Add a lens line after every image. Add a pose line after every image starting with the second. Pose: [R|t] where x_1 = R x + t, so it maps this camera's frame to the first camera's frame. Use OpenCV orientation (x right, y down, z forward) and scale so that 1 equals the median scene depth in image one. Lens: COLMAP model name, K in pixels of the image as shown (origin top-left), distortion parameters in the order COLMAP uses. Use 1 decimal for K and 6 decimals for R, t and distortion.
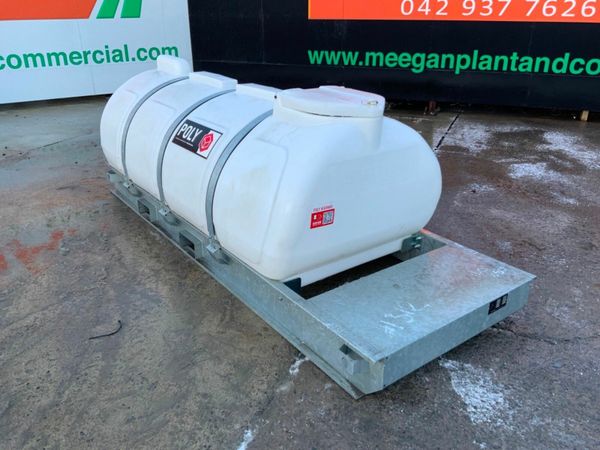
lens RADIAL K [[493.0, 0, 297.4], [0, 493.0, 226.2], [0, 0, 1]] dist [0.066434, -0.127369]
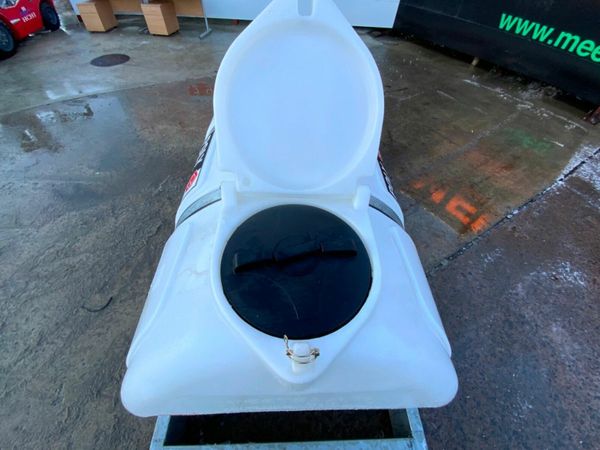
lens RADIAL K [[242.3, 0, 300.4], [0, 242.3, 223.9], [0, 0, 1]] dist [0.017427, -0.018271]
pose [[0.817018, 0.468403, -0.336273, 0.137854], [-0.269505, 0.825773, 0.495445, -0.352843], [0.509753, -0.314160, 0.800909, 0.710726]]
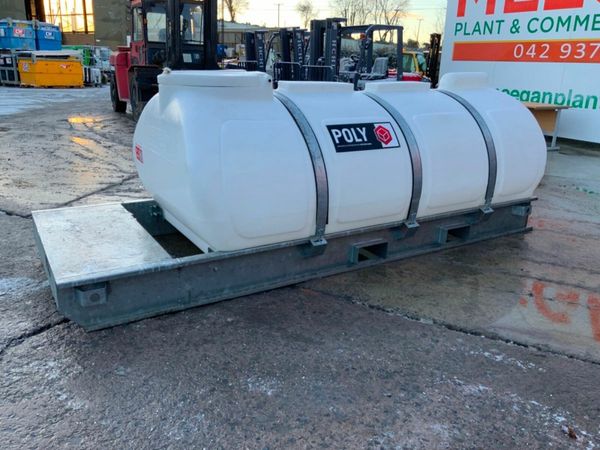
lens RADIAL K [[492.0, 0, 300.9], [0, 492.0, 226.3], [0, 0, 1]] dist [0.047775, -0.067555]
pose [[-0.082109, 0.303677, -0.949230, 1.022285], [-0.433888, 0.846555, 0.308361, -0.343650], [0.897218, 0.437179, 0.062252, 1.091413]]
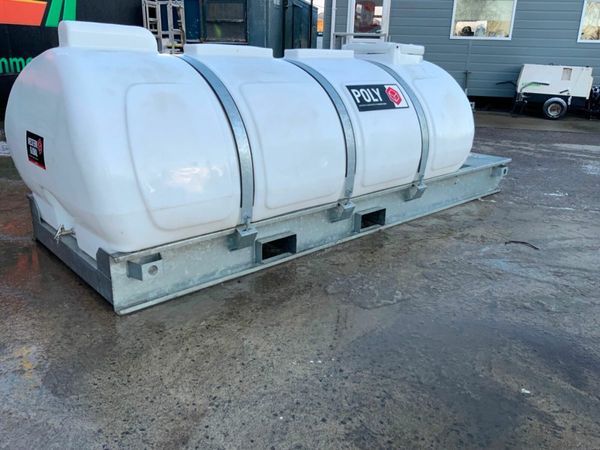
lens RADIAL K [[493.0, 0, 297.4], [0, 493.0, 226.2], [0, 0, 1]] dist [0.066434, -0.127369]
pose [[-0.087005, -0.335656, 0.937958, -1.186624], [0.383667, 0.857612, 0.342492, -0.354280], [-0.919364, 0.389662, 0.054164, 1.188662]]
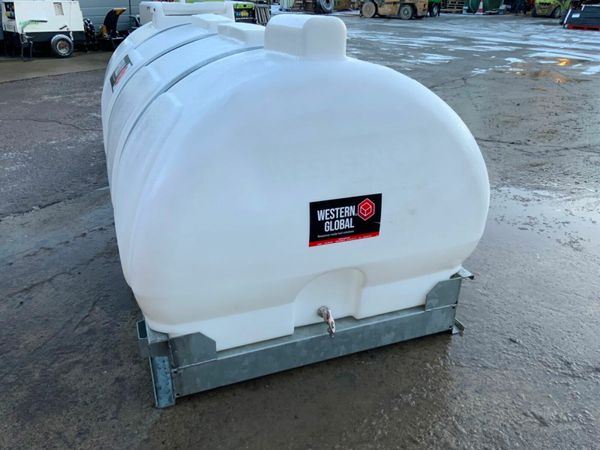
lens RADIAL K [[493.0, 0, 297.4], [0, 493.0, 226.2], [0, 0, 1]] dist [0.066434, -0.127369]
pose [[-0.963290, -0.137198, 0.230756, -0.440236], [0.086395, 0.655397, 0.750327, -0.703933], [-0.254180, 0.742719, -0.619484, 1.866661]]
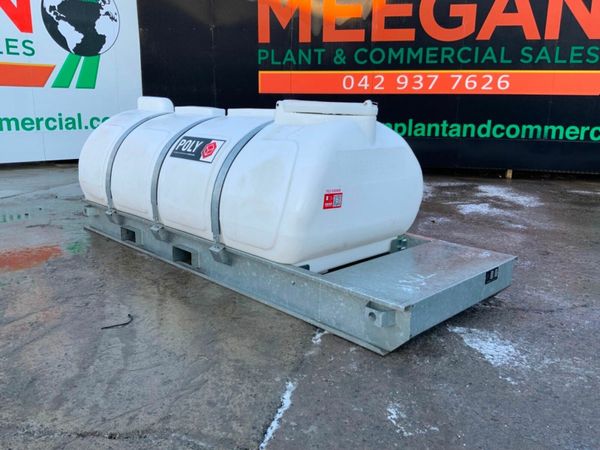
lens RADIAL K [[493.0, 0, 297.4], [0, 493.0, 226.2], [0, 0, 1]] dist [0.066434, -0.127369]
pose [[0.989840, -0.018442, 0.140981, -0.143719], [0.043837, 0.982832, -0.179218, 0.183800], [-0.135256, 0.183577, 0.973656, -0.030924]]
